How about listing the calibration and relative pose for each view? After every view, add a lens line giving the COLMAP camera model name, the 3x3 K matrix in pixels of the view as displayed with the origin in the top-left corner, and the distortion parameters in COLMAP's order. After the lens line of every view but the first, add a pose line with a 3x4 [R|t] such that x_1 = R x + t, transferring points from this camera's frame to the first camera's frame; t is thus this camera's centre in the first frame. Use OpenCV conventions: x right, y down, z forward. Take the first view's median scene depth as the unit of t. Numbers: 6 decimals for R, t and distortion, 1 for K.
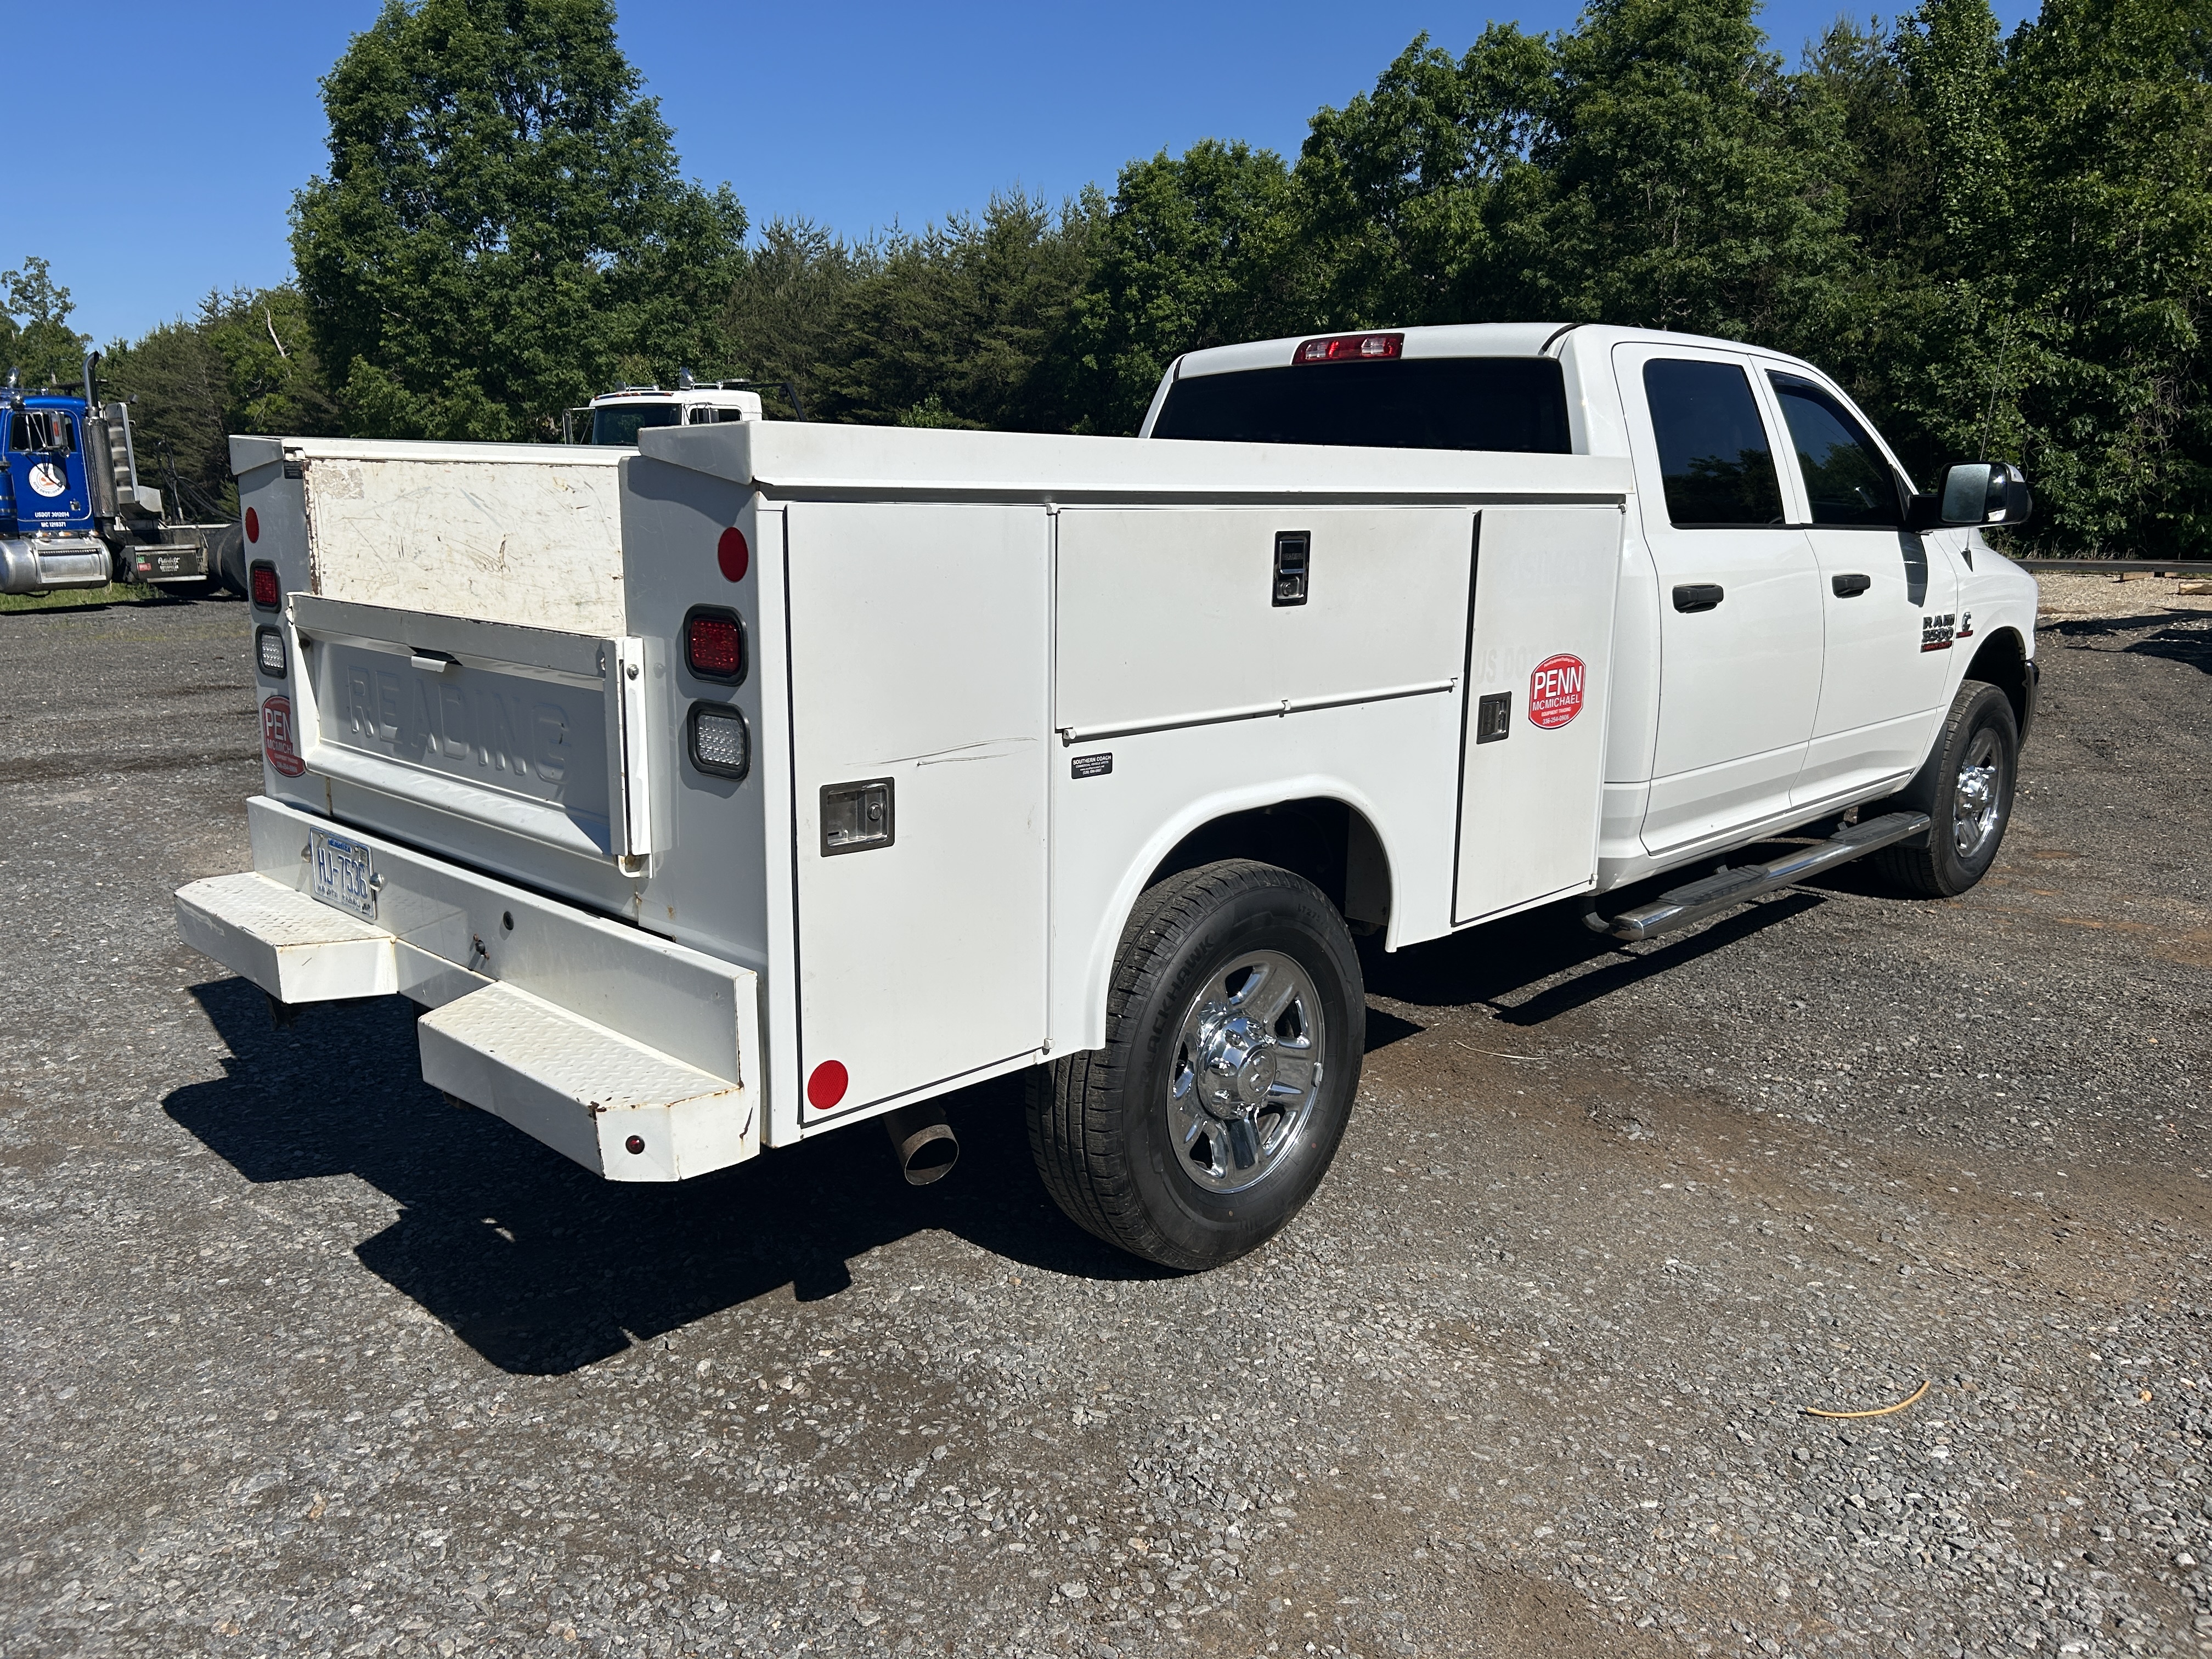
lens RADIAL K [[1675.1, 0, 1110.0], [0, 1675.1, 835.9], [0, 0, 1]] dist [0.054167, -0.055461]
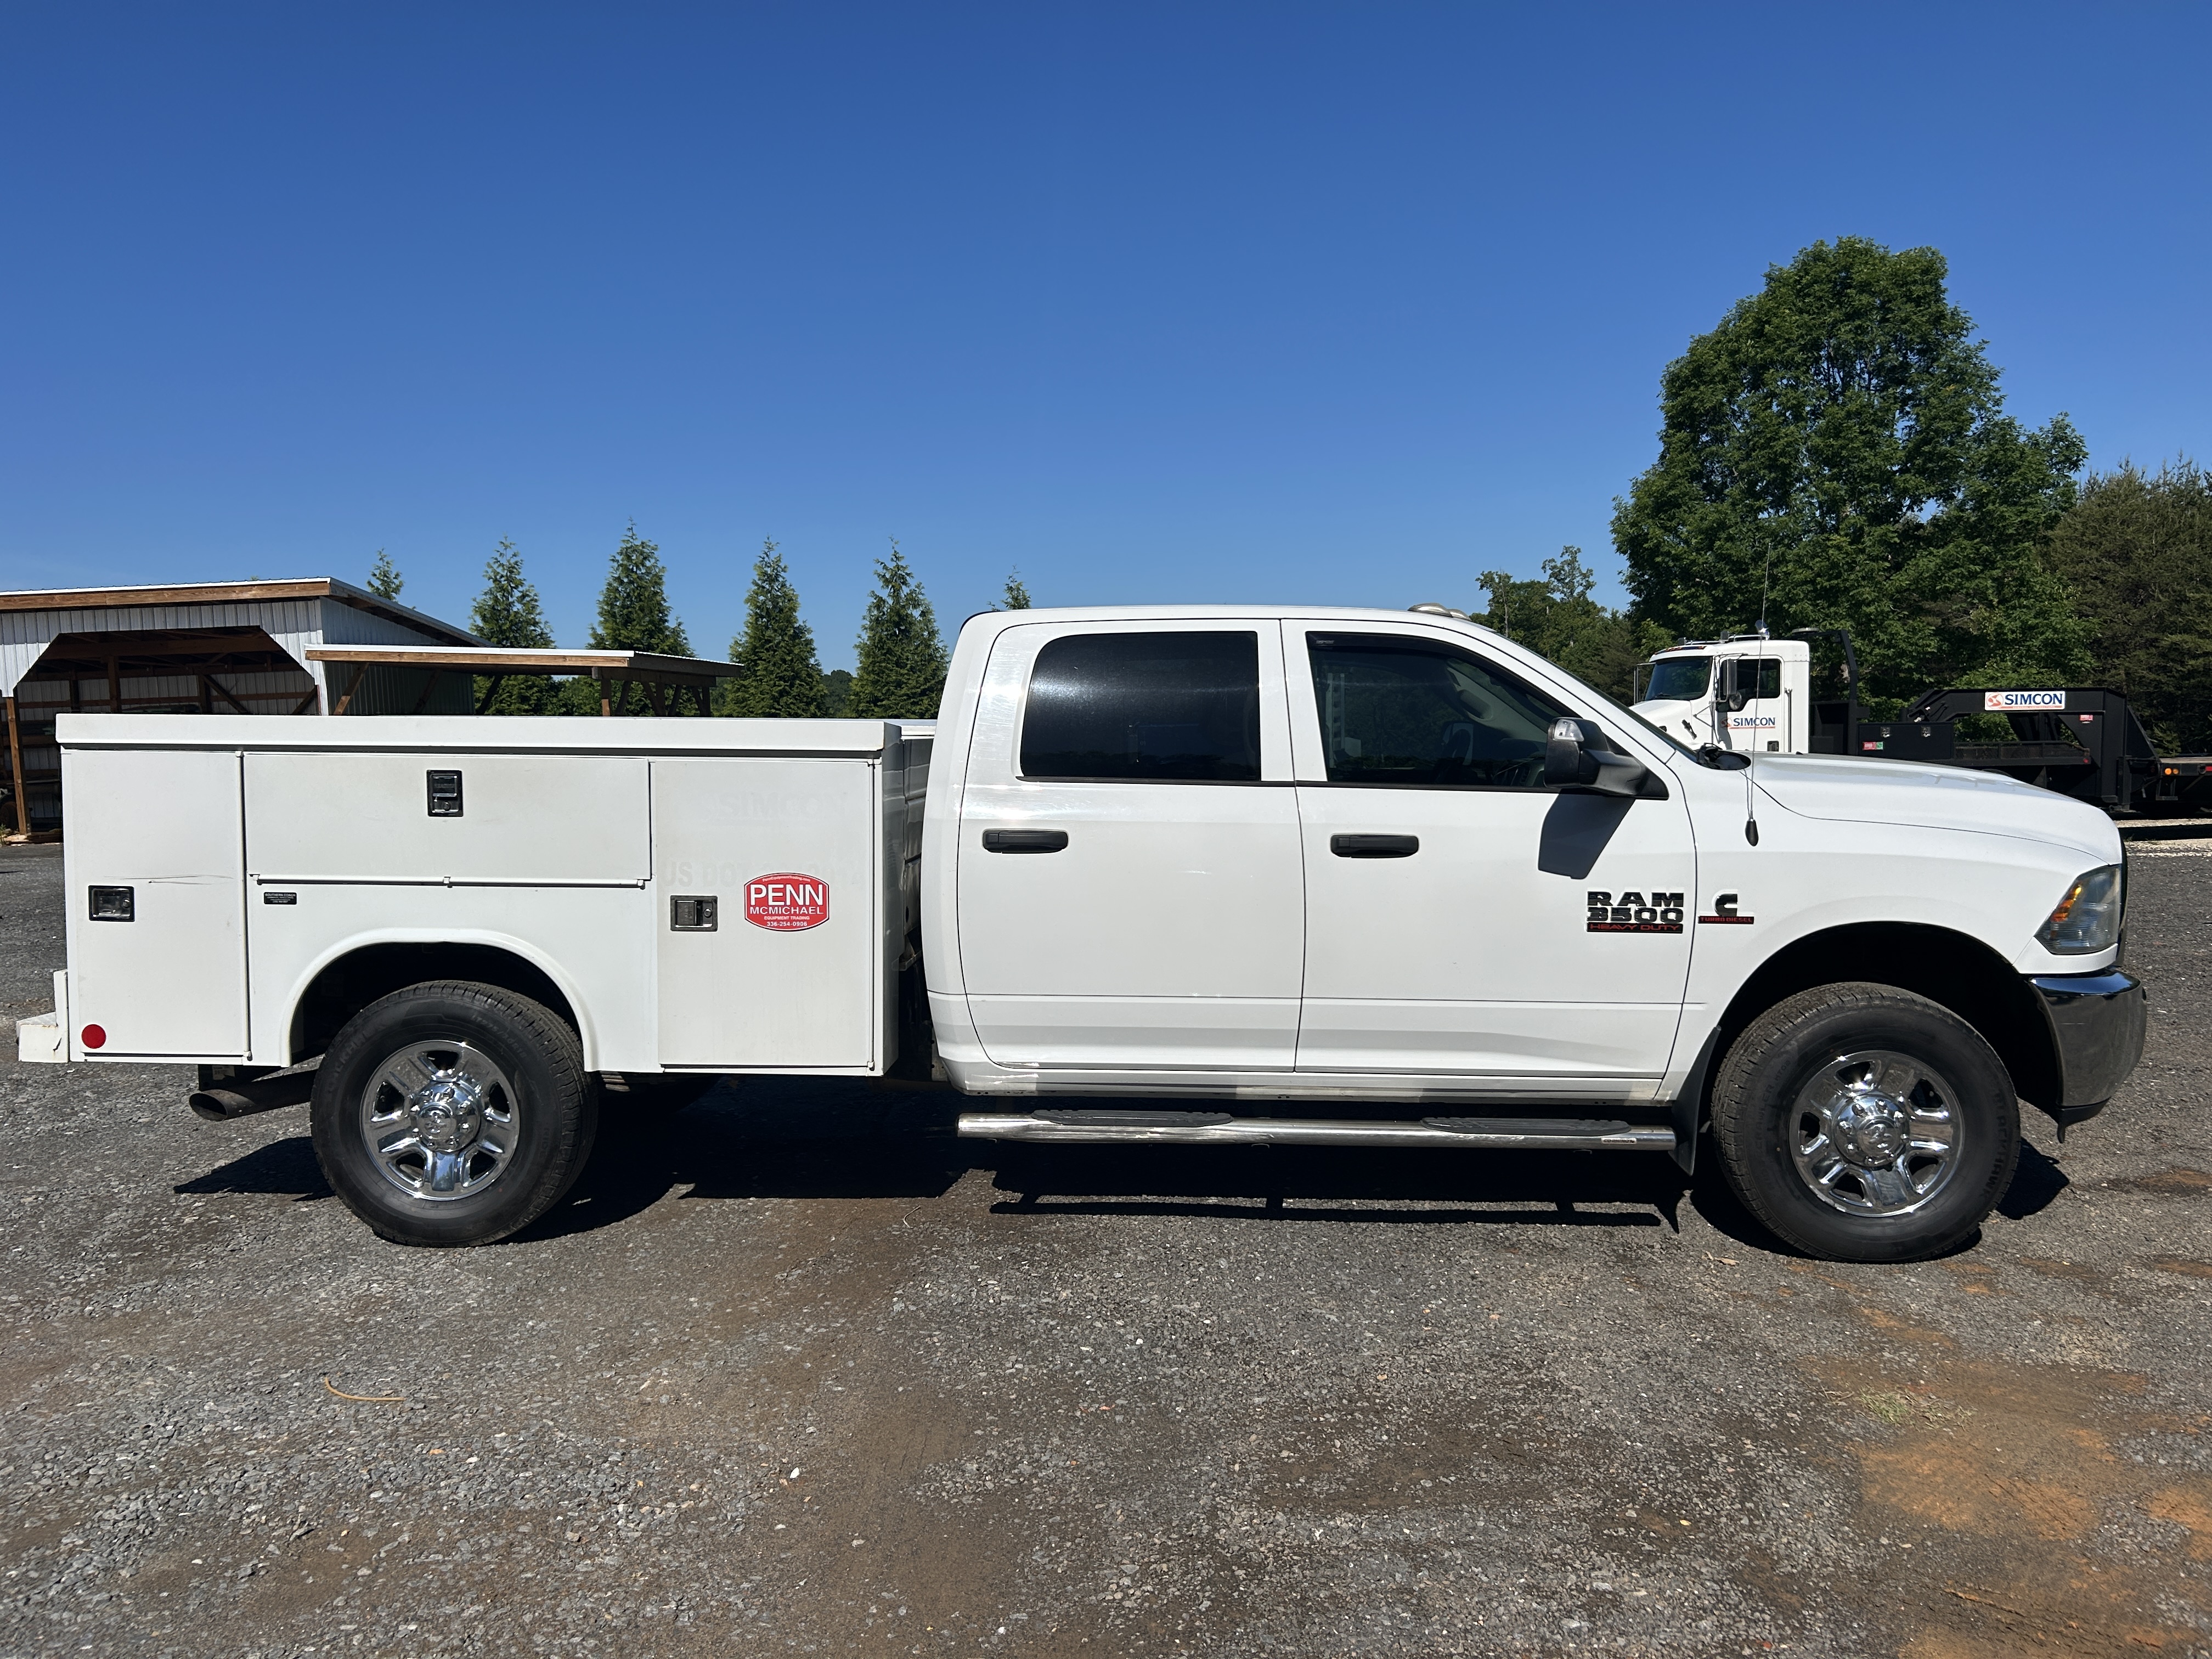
lens RADIAL K [[1675.1, 0, 1110.0], [0, 1675.1, 835.9], [0, 0, 1]] dist [0.054167, -0.055461]
pose [[0.661298, 0.046166, -0.748702, 1.077537], [-0.152026, 0.985640, -0.073502, -0.061934], [0.734557, 0.162429, 0.658820, 0.263349]]
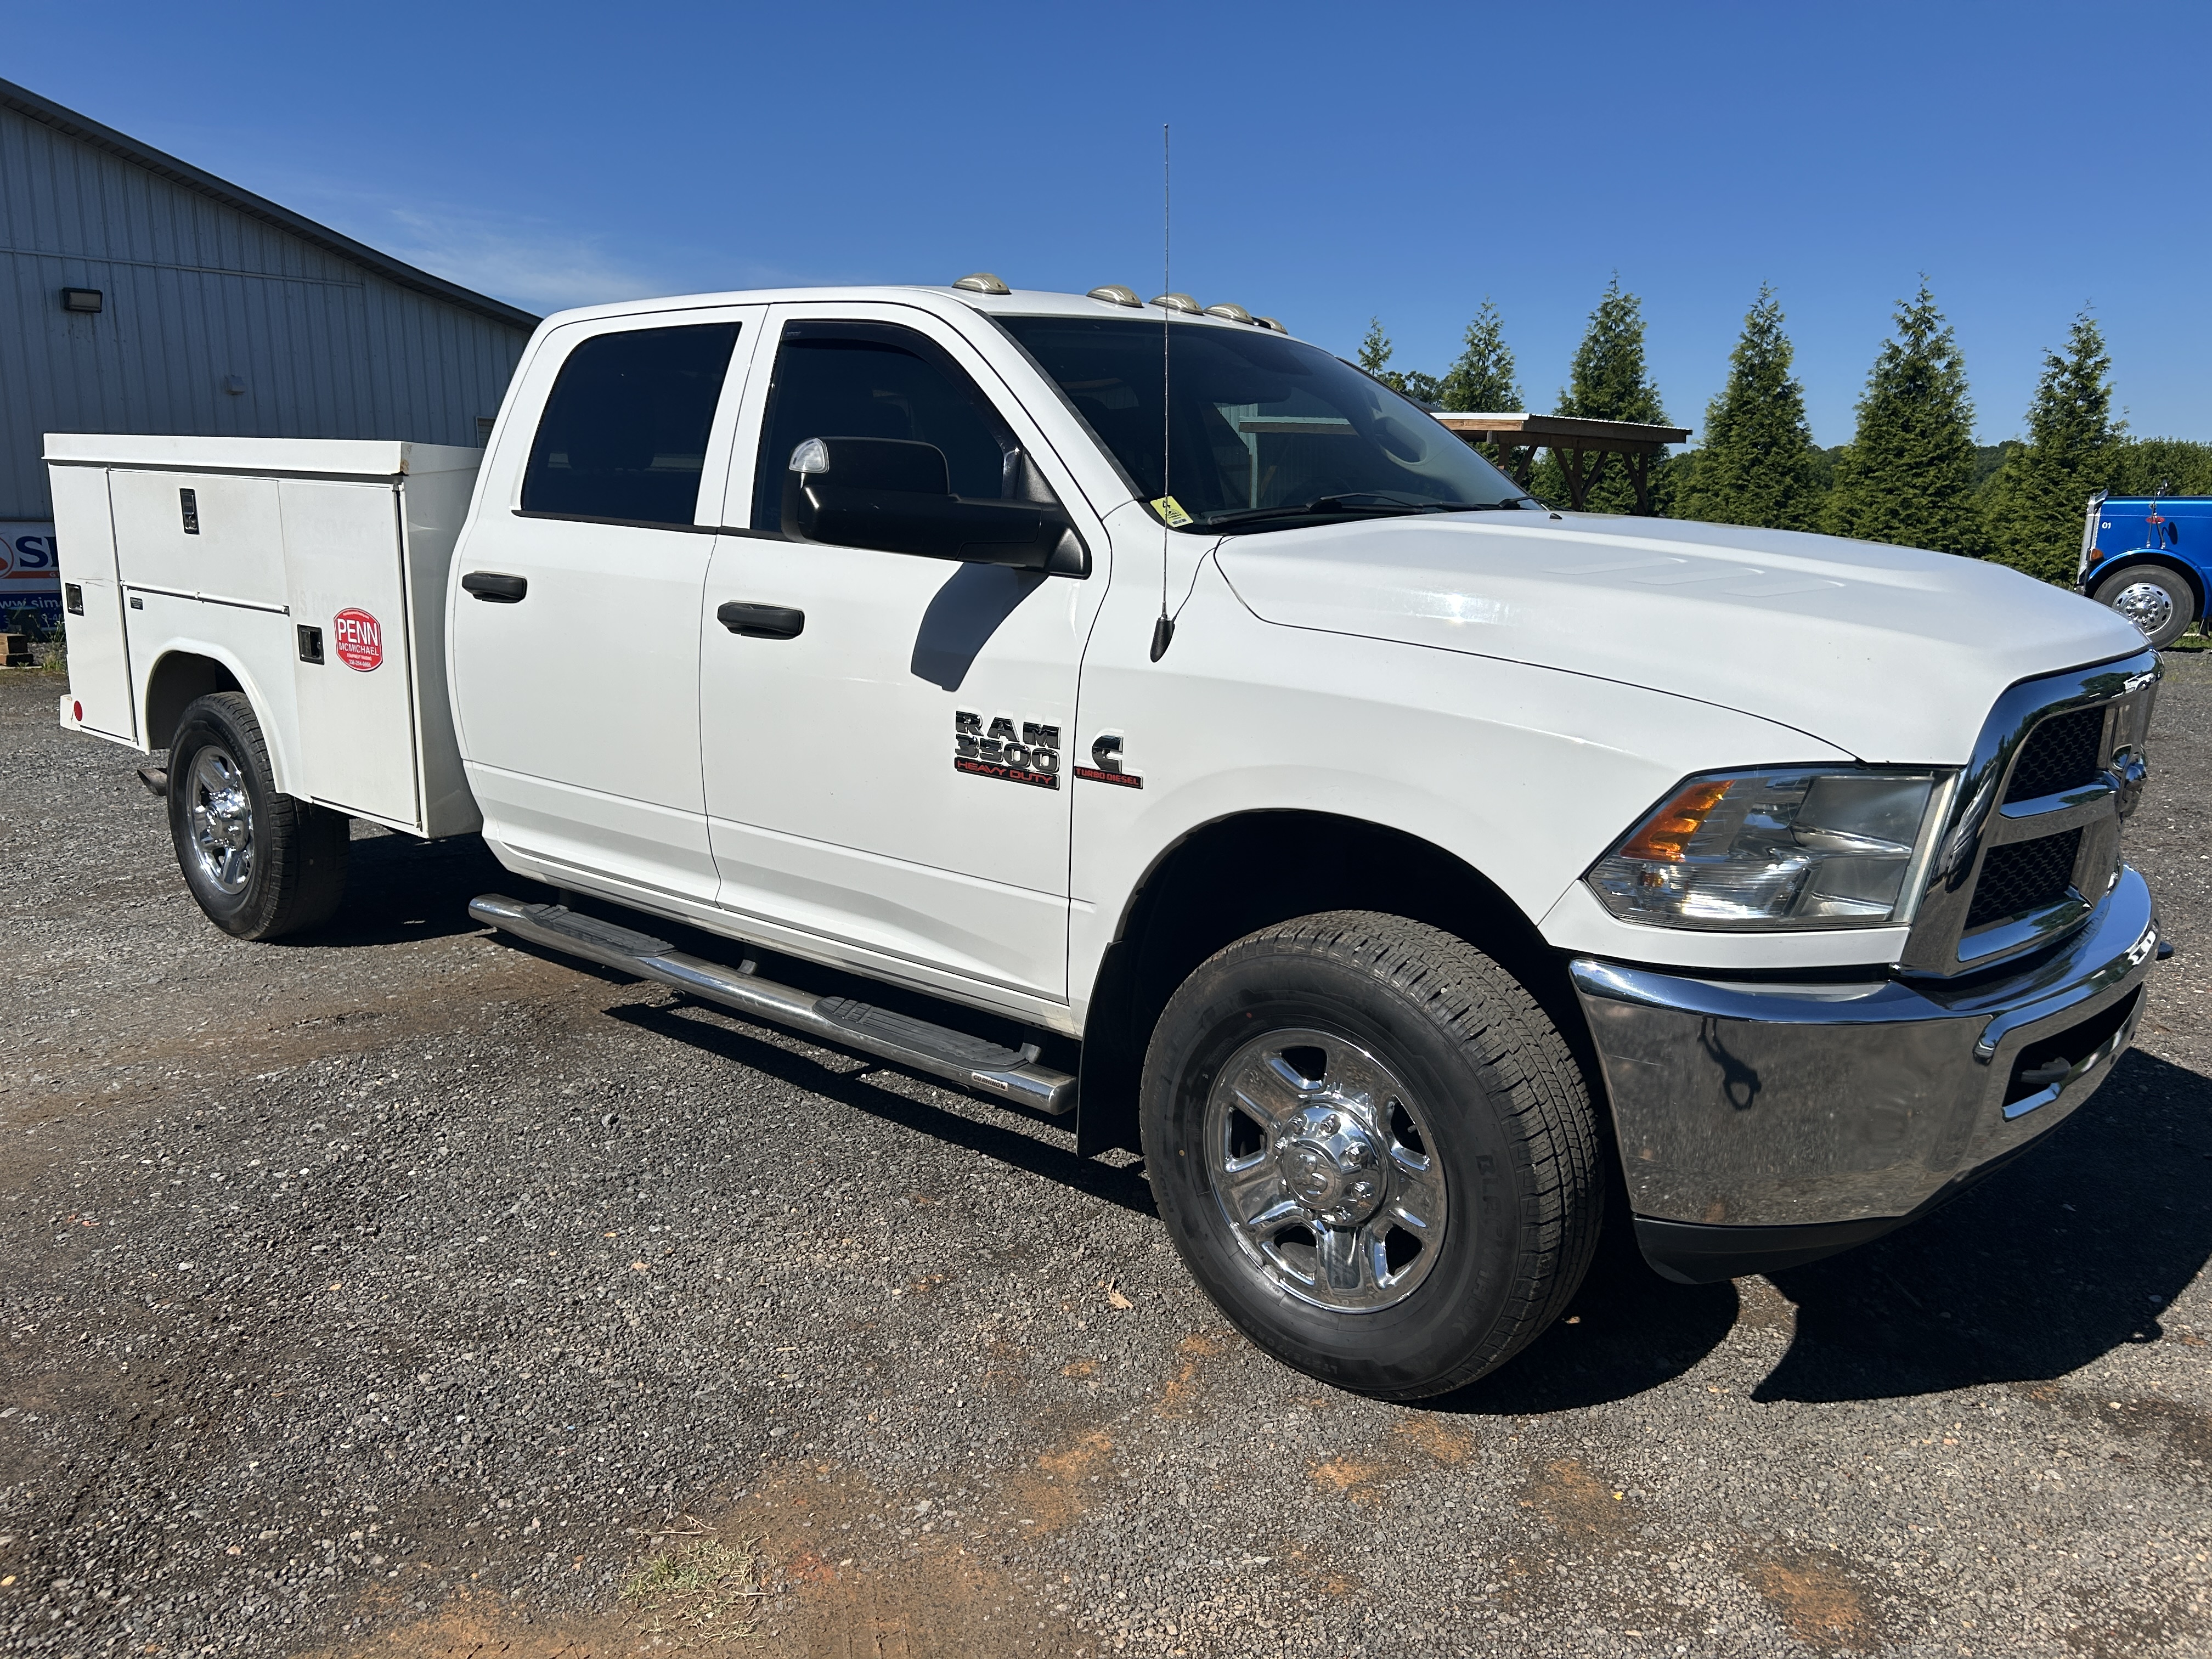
lens RADIAL K [[1675.1, 0, 1110.0], [0, 1675.1, 835.9], [0, 0, 1]] dist [0.054167, -0.055461]
pose [[0.072604, 0.200783, -0.976941, 1.174134], [-0.227146, 0.957114, 0.179827, -0.226060], [0.971151, 0.208852, 0.115098, 1.102893]]
